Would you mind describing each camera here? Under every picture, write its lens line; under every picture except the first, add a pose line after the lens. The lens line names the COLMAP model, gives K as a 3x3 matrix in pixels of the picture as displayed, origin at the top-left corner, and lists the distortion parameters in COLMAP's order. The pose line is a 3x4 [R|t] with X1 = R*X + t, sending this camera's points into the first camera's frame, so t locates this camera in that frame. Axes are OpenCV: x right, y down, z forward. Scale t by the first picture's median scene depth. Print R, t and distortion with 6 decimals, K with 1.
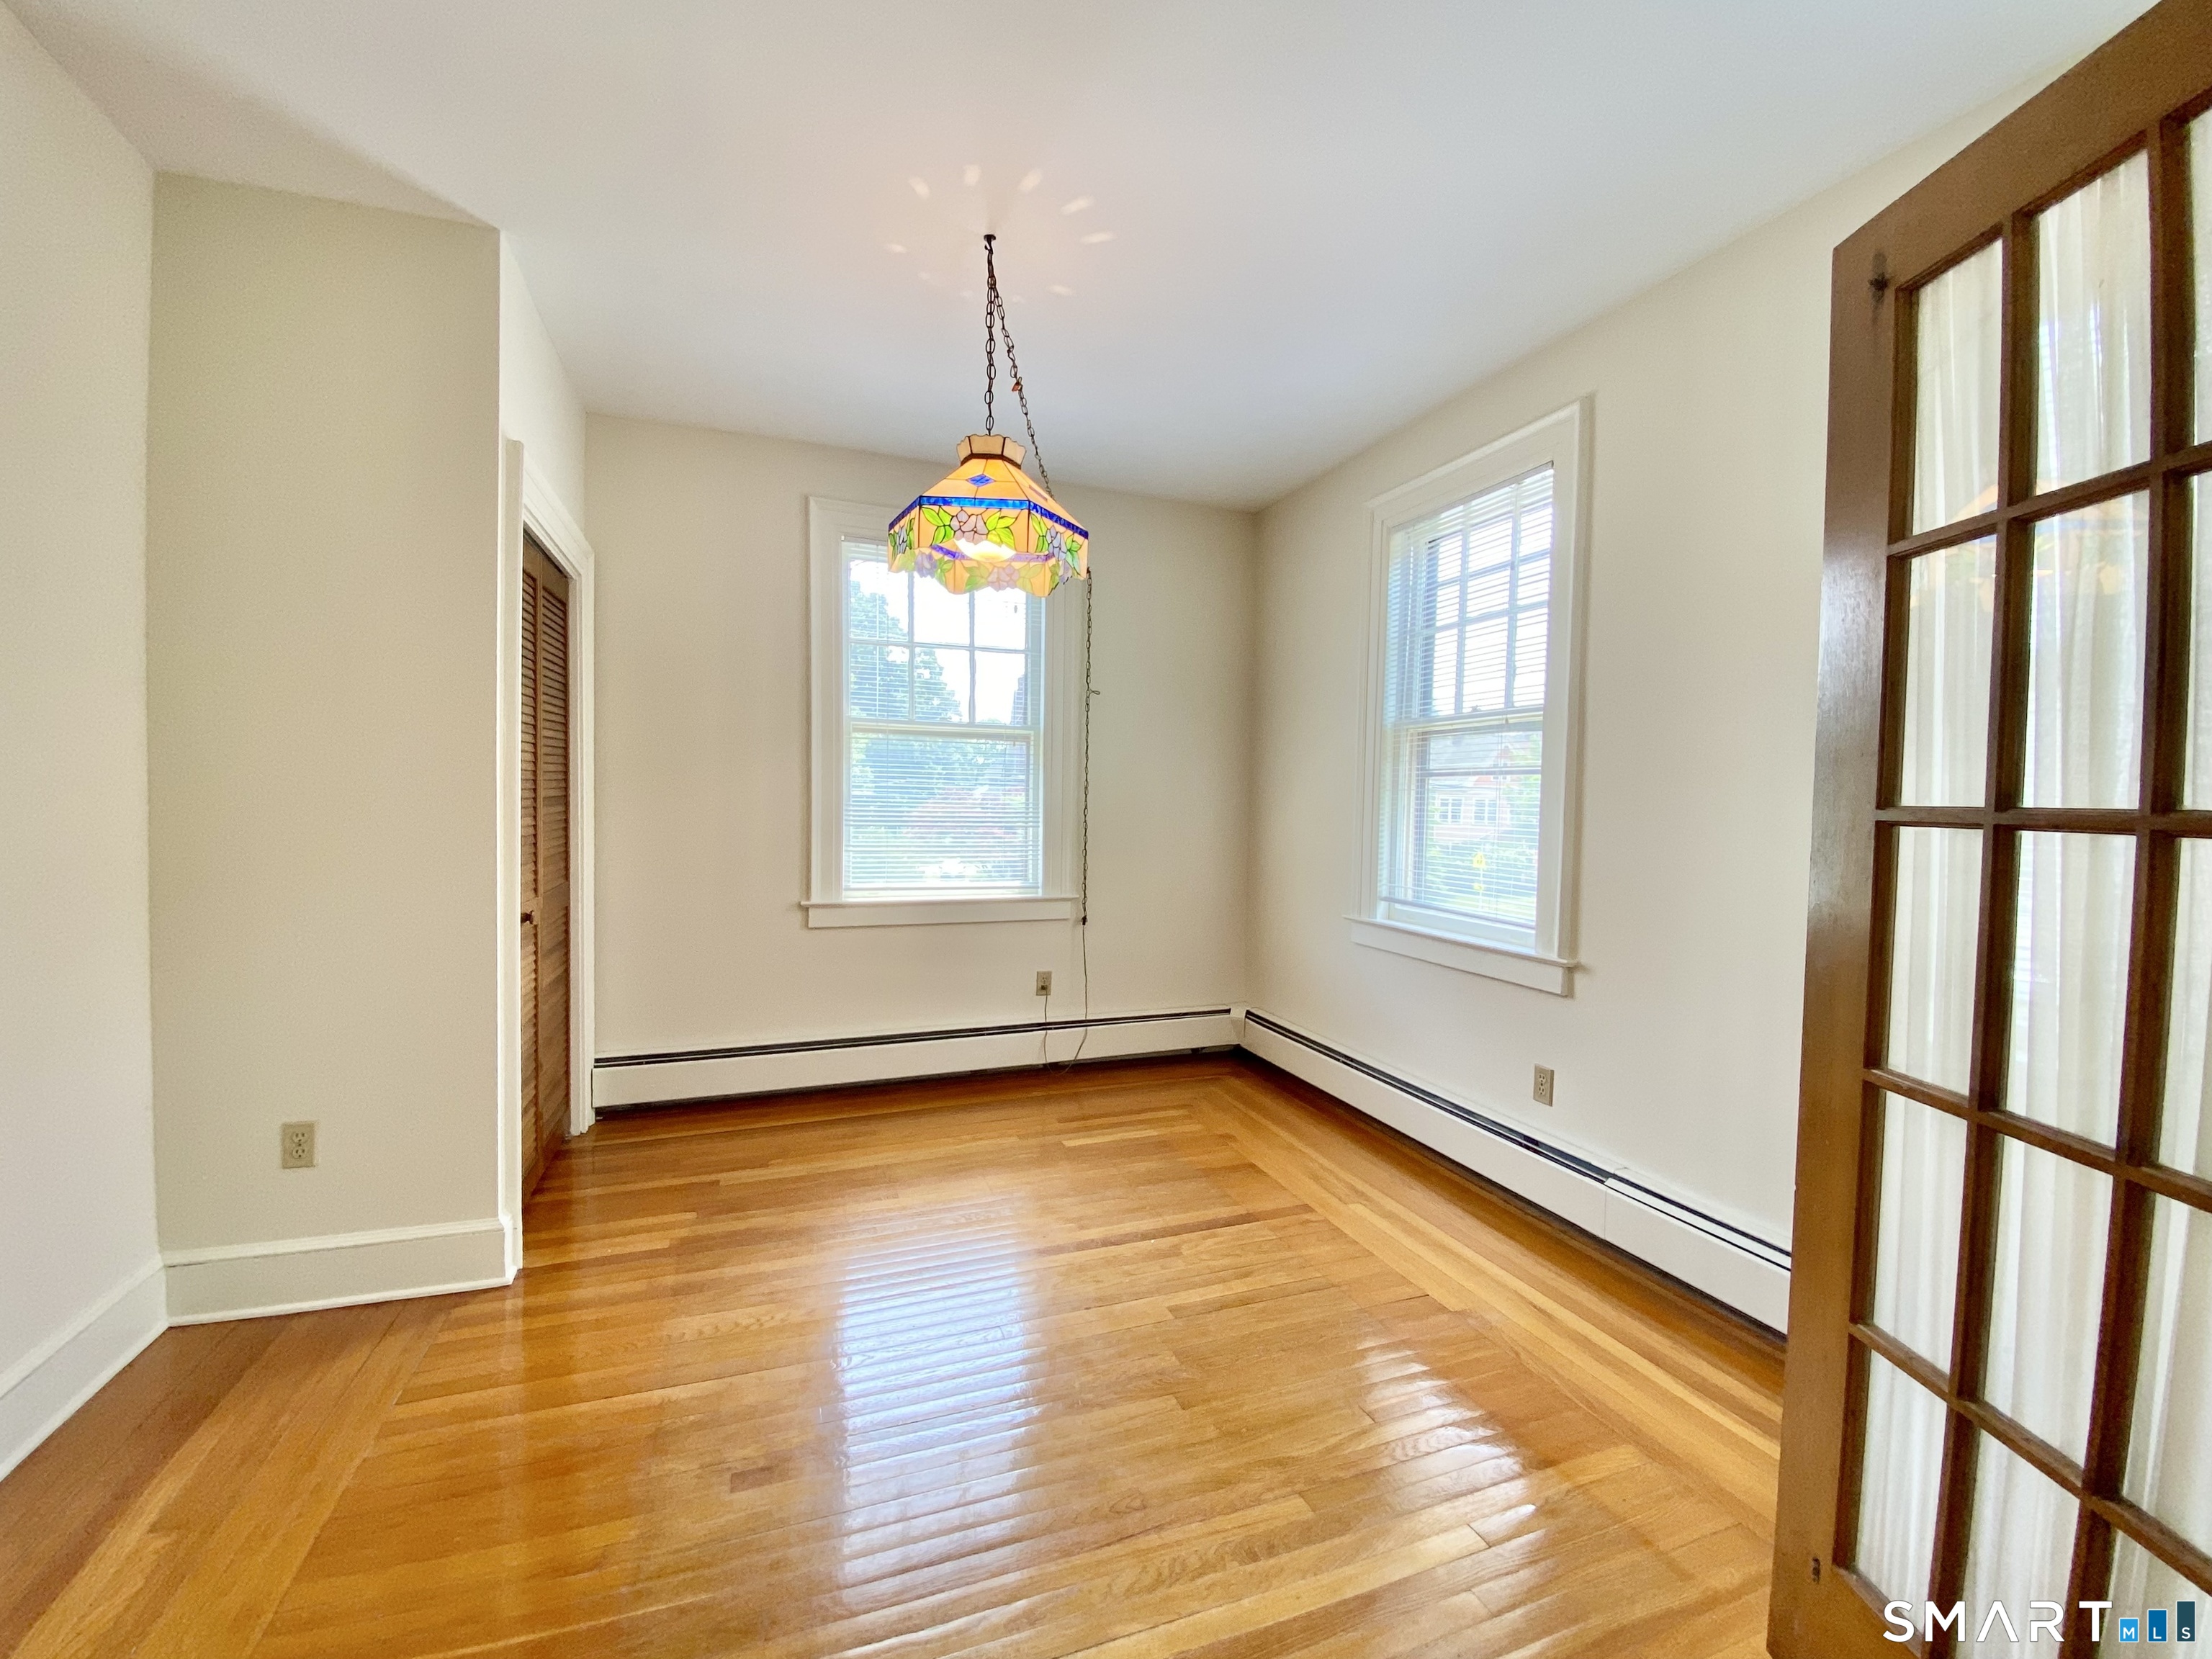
lens RADIAL K [[922.3, 0, 1119.3], [0, 922.3, 852.4], [0, 0, 1]] dist [0.020848, -0.021650]
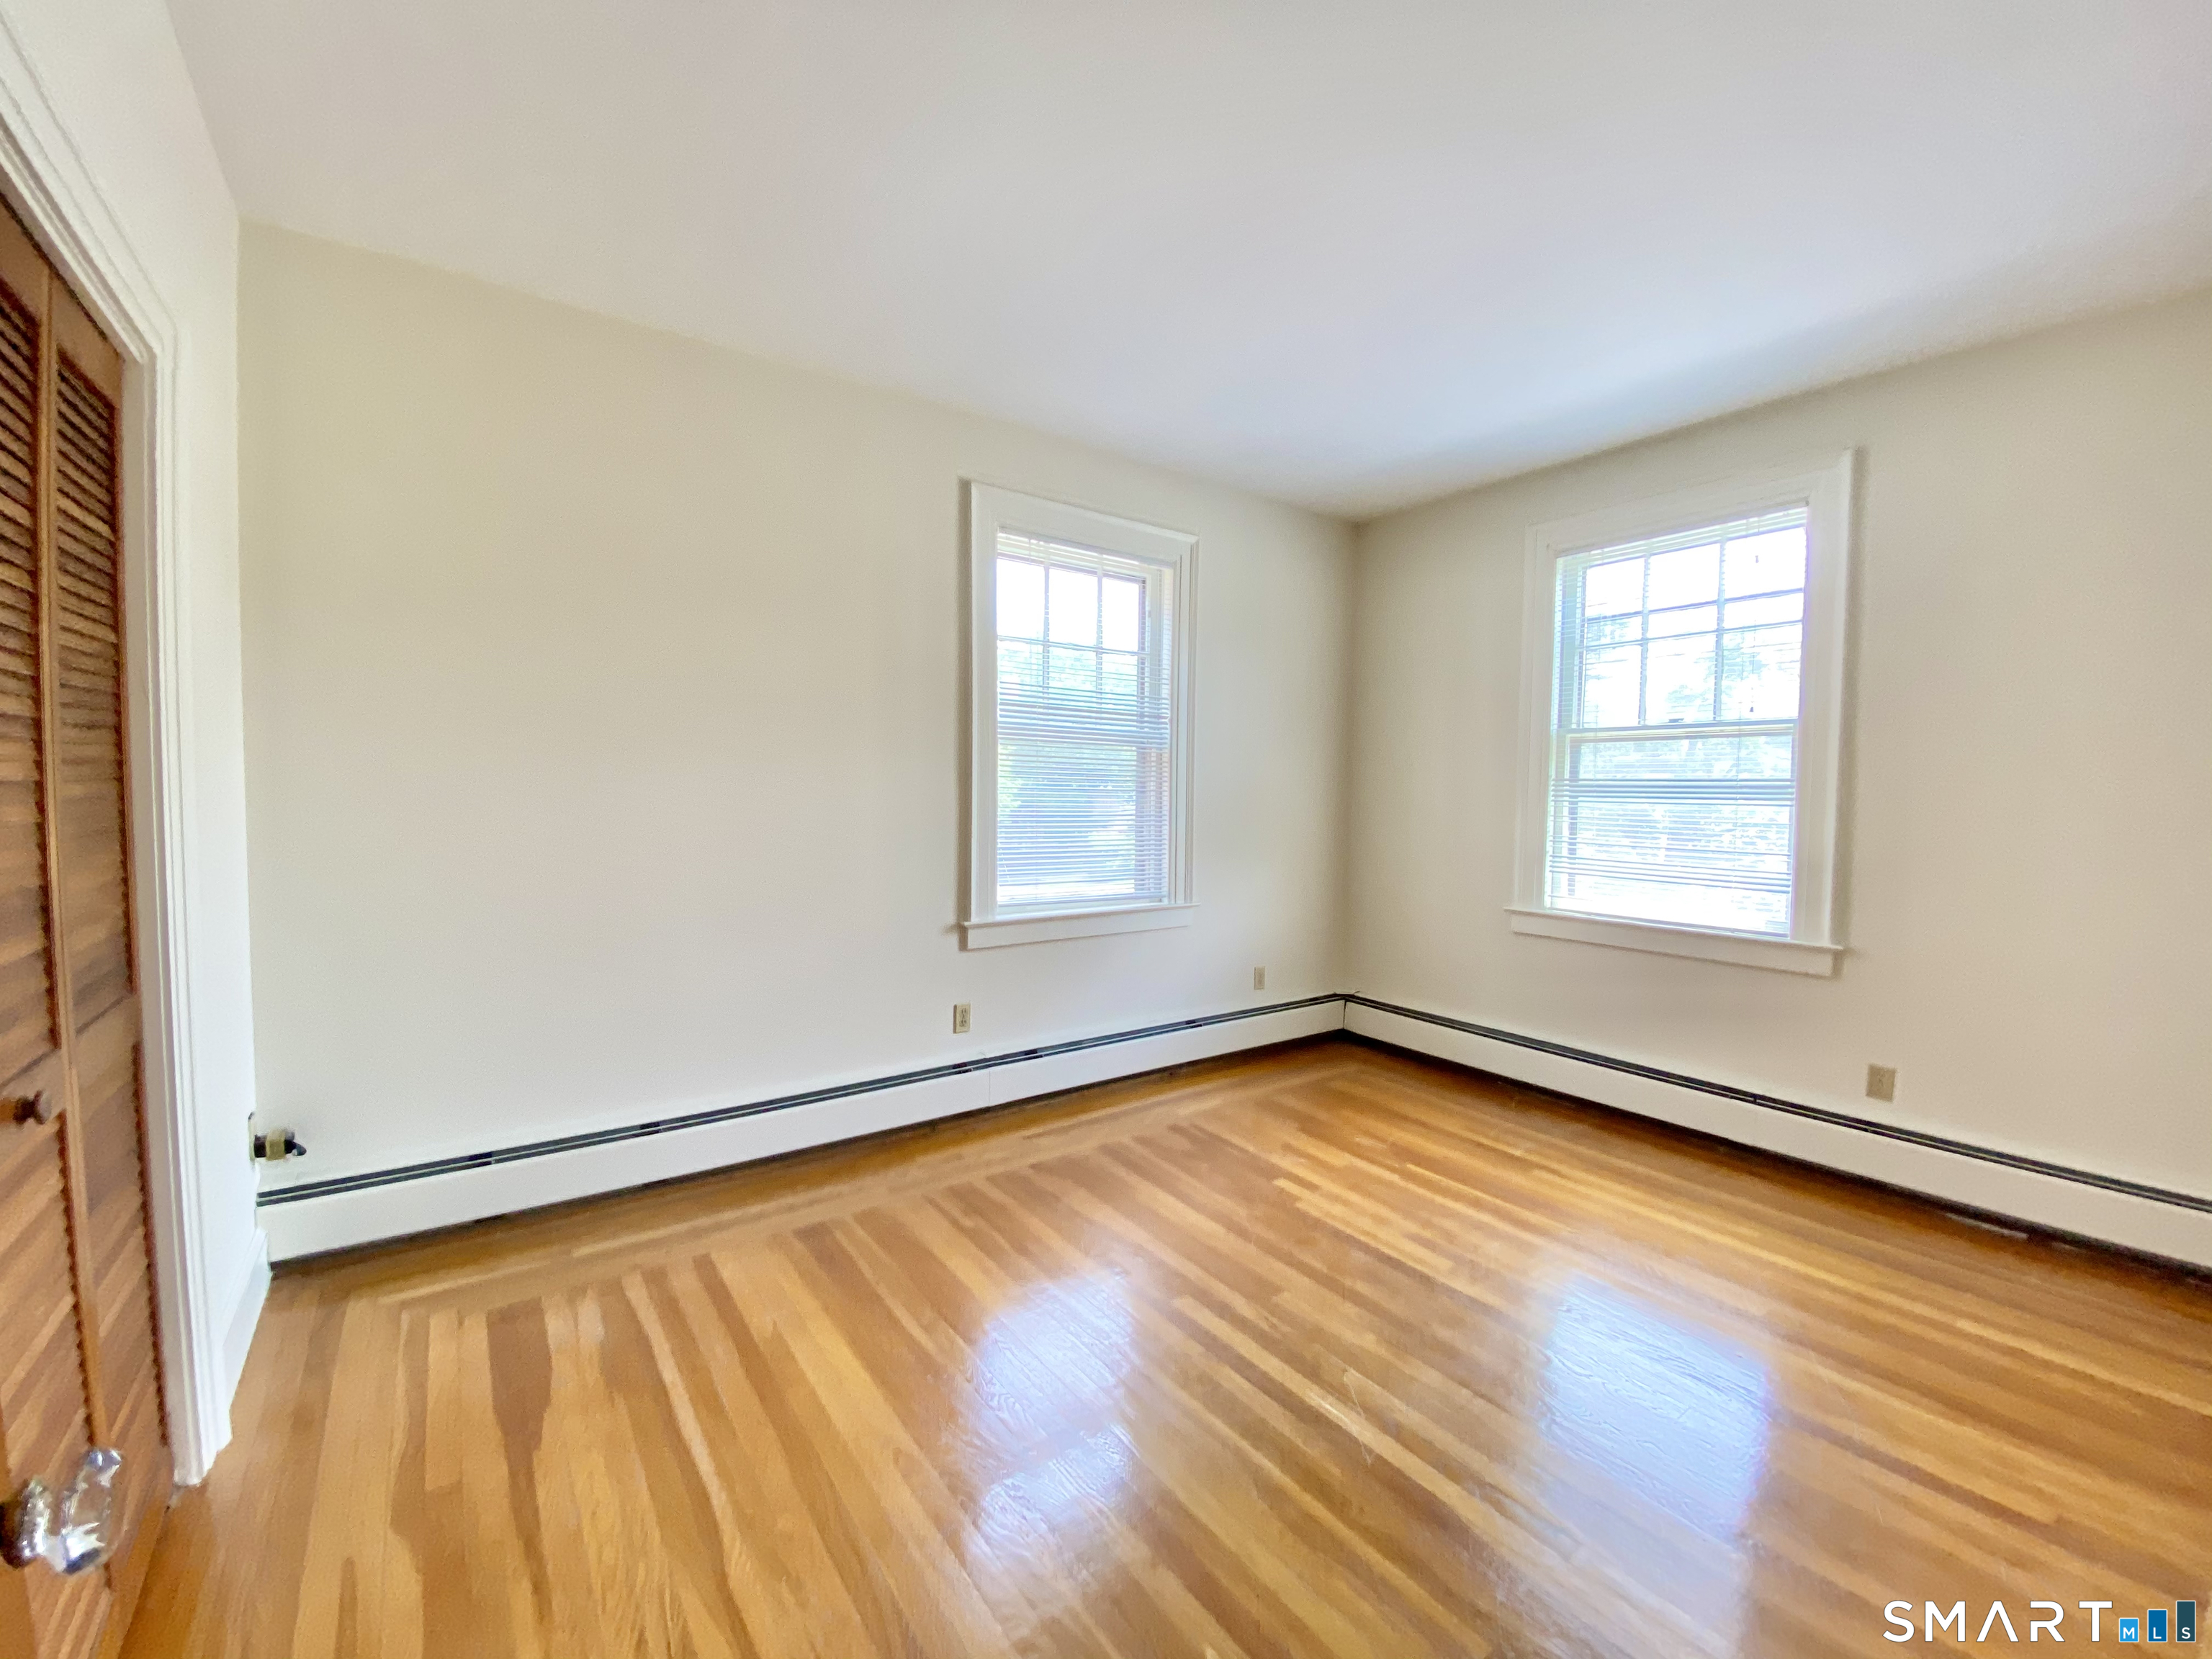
lens RADIAL K [[922.3, 0, 1119.3], [0, 922.3, 852.4], [0, 0, 1]] dist [0.020848, -0.021650]
pose [[0.966654, -0.037848, 0.253272, -0.430543], [0.029996, 0.998944, 0.034794, -0.045504], [-0.254322, -0.026037, 0.966769, 0.066013]]
